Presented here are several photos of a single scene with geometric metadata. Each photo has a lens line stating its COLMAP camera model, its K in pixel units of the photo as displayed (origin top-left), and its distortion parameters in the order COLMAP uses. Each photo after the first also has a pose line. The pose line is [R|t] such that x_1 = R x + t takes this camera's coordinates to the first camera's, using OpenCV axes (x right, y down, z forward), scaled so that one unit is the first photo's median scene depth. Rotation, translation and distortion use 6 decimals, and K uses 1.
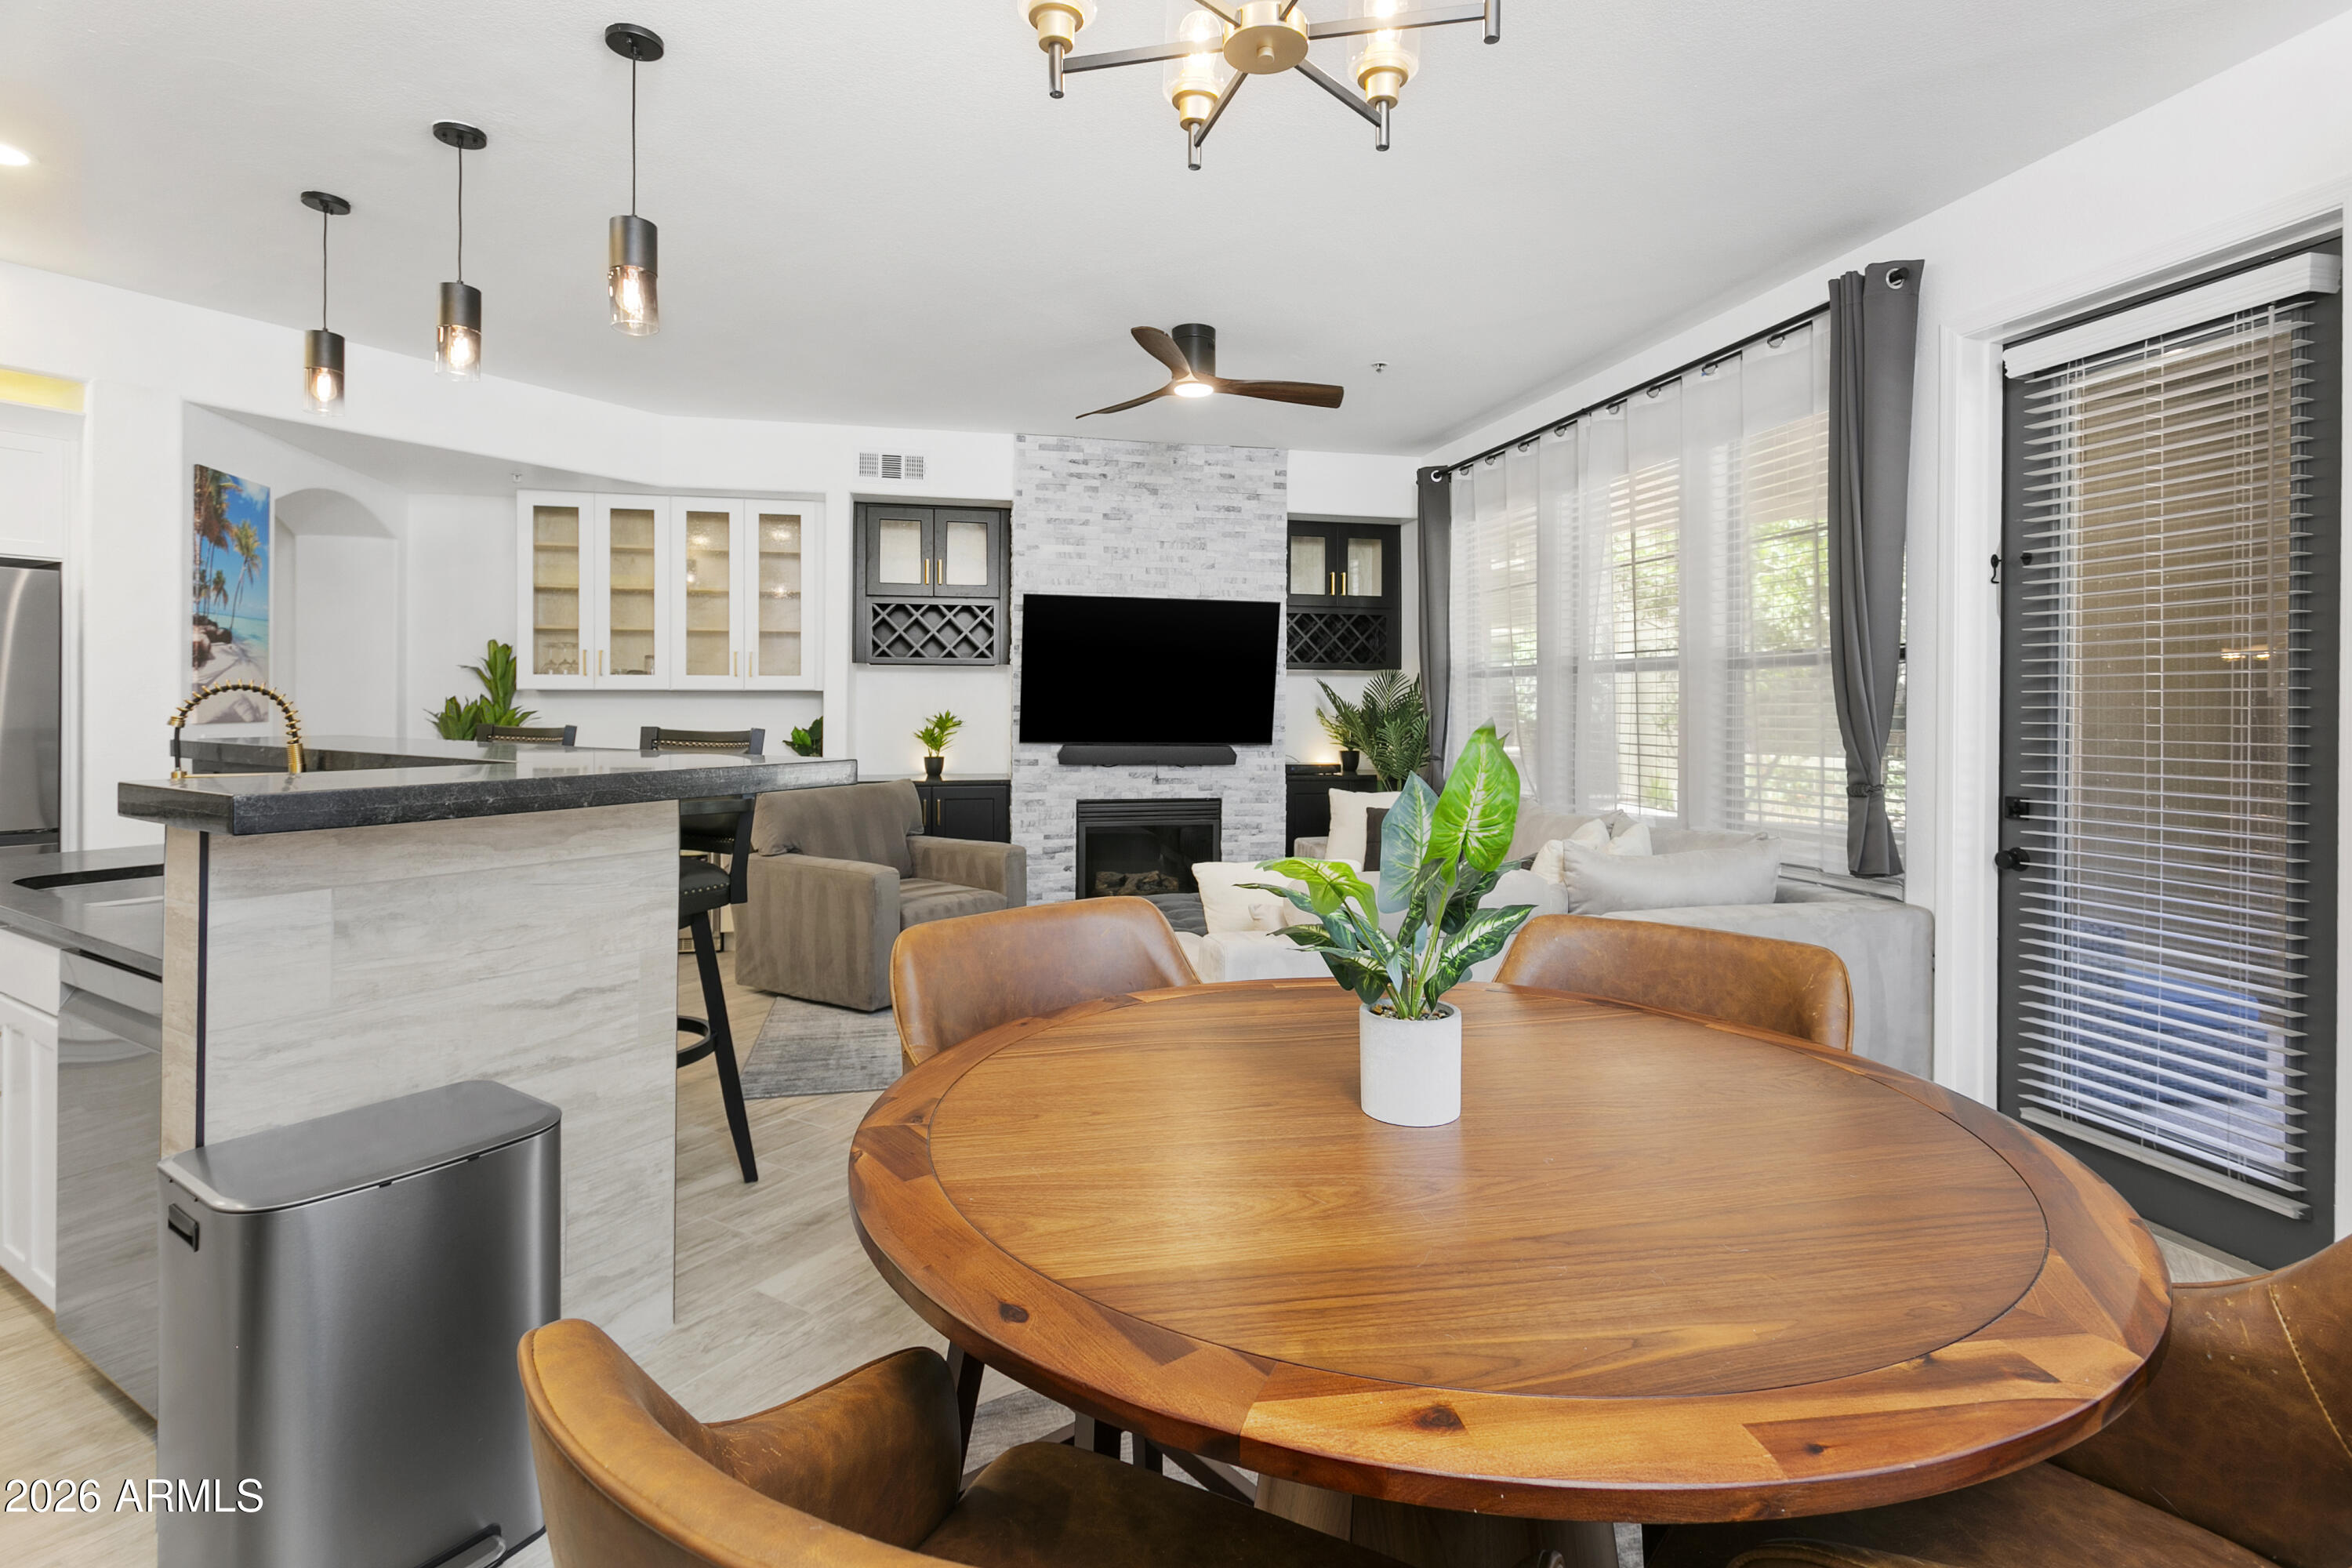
lens RADIAL K [[1157.1, 0, 1139.9], [0, 1157.1, 700.4], [0, 0, 1]] dist [0.011378, -0.002534]
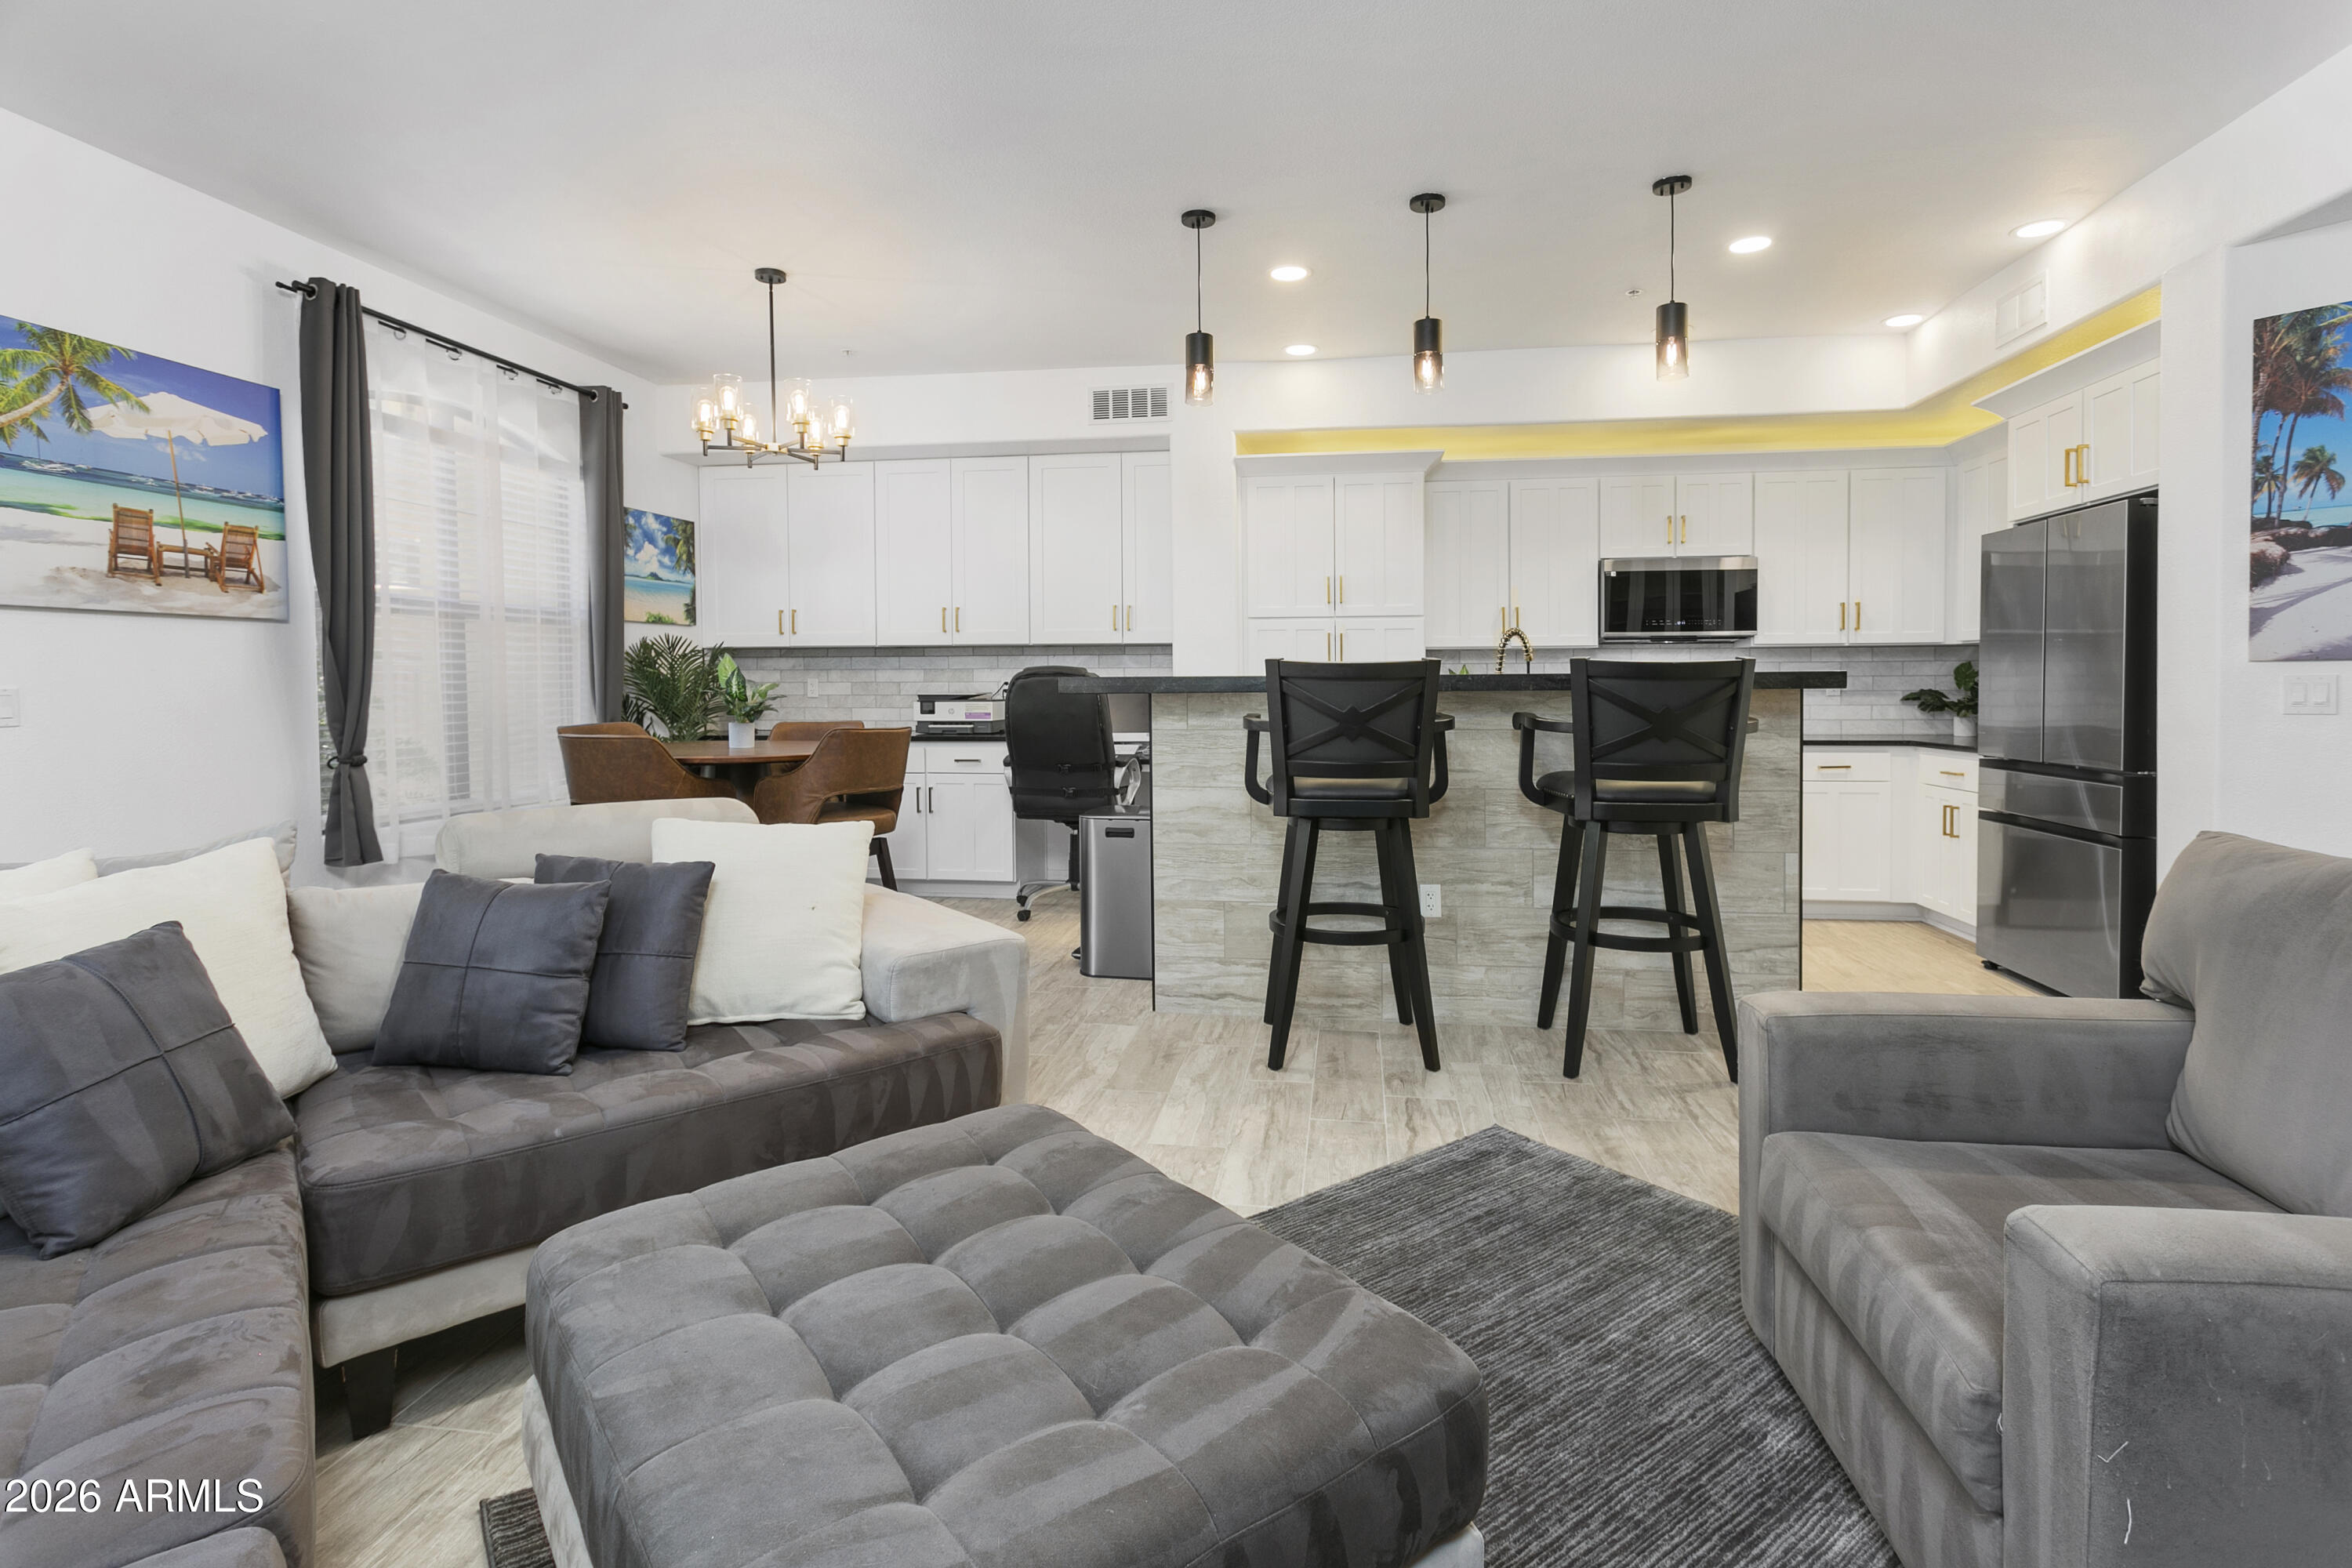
lens RADIAL K [[1157.1, 0, 1163.7], [0, 1157.1, 696.1], [0, 0, 1]] dist [0.011378, -0.002534]
pose [[-0.916743, 0.001586, -0.399474, 0.099314], [-0.000958, 0.999981, 0.006169, 0.026073], [0.399476, 0.006038, -0.916724, 0.973154]]
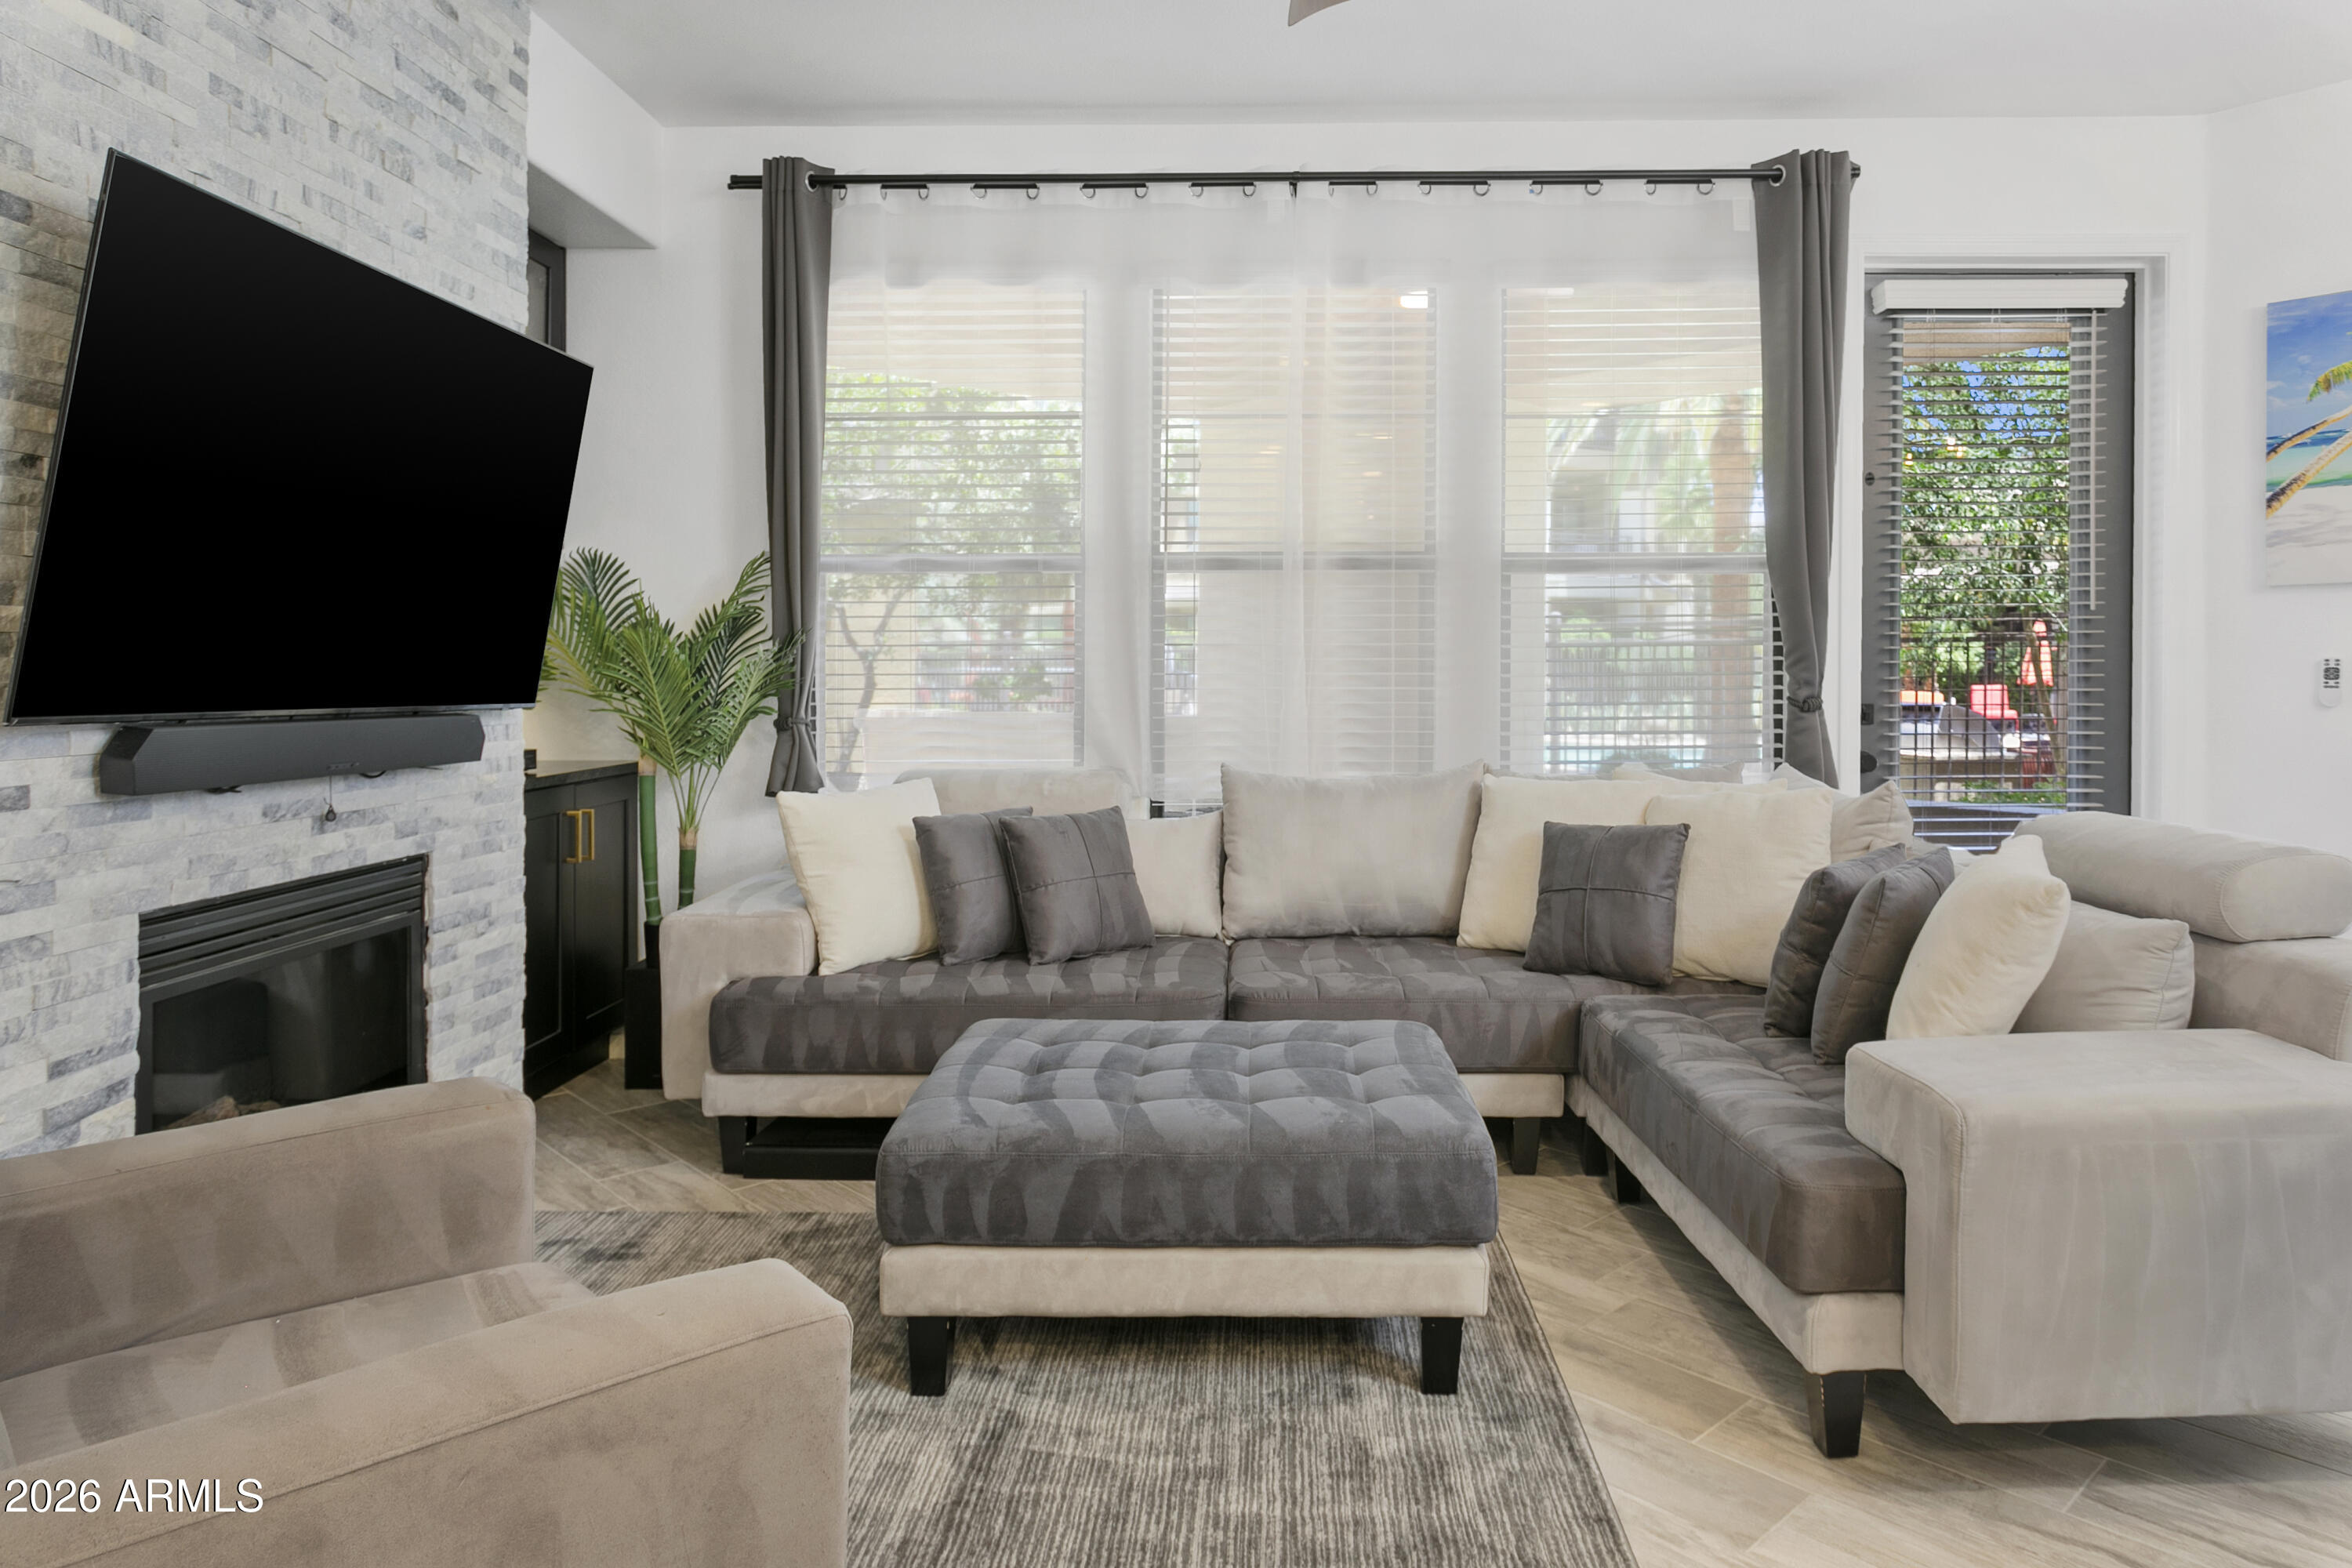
lens RADIAL K [[1489.5, 0, 1296.4], [0, 1489.5, 680.8], [0, 0, 1]] dist [-0.005602, 0.003659]
pose [[0.201592, -0.014938, 0.979356, -0.361144], [-0.000006, 0.999884, 0.015252, 0.021471], [-0.979470, -0.003081, 0.201568, 0.643267]]
